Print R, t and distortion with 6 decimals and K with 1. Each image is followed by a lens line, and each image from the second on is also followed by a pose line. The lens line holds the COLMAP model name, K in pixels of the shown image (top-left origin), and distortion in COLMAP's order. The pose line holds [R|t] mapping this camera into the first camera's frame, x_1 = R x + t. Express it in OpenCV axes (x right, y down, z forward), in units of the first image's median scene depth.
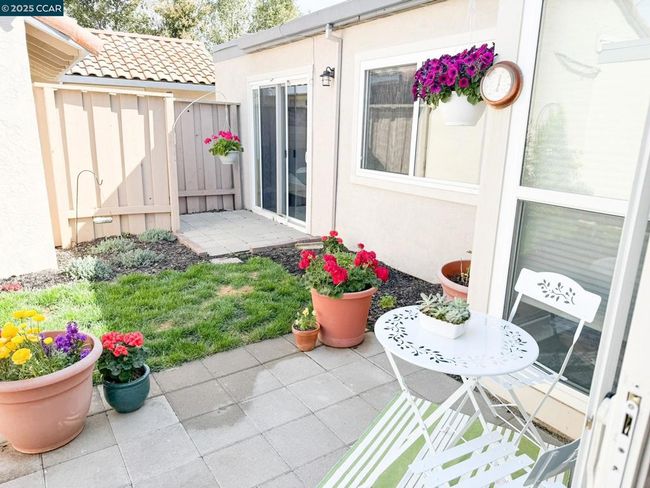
lens RADIAL K [[470.4, 0, 325.0], [0, 470.4, 244.0], [0, 0, 1]] dist [-0.004450, -0.001753]
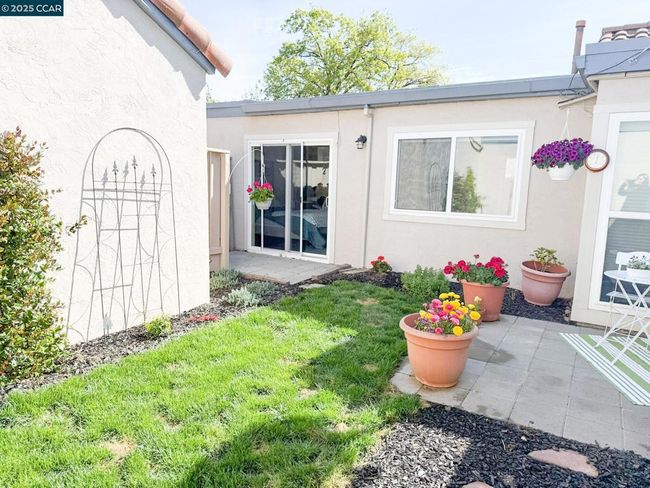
lens RADIAL K [[457.6, 0, 325.0], [0, 457.6, 244.0], [0, 0, 1]] dist [0.001415, 0.000366]
pose [[0.906796, -0.059955, 0.417285, -0.663085], [0.098587, 0.992547, -0.071630, 0.014954], [-0.409880, 0.106092, 0.905949, -0.105217]]
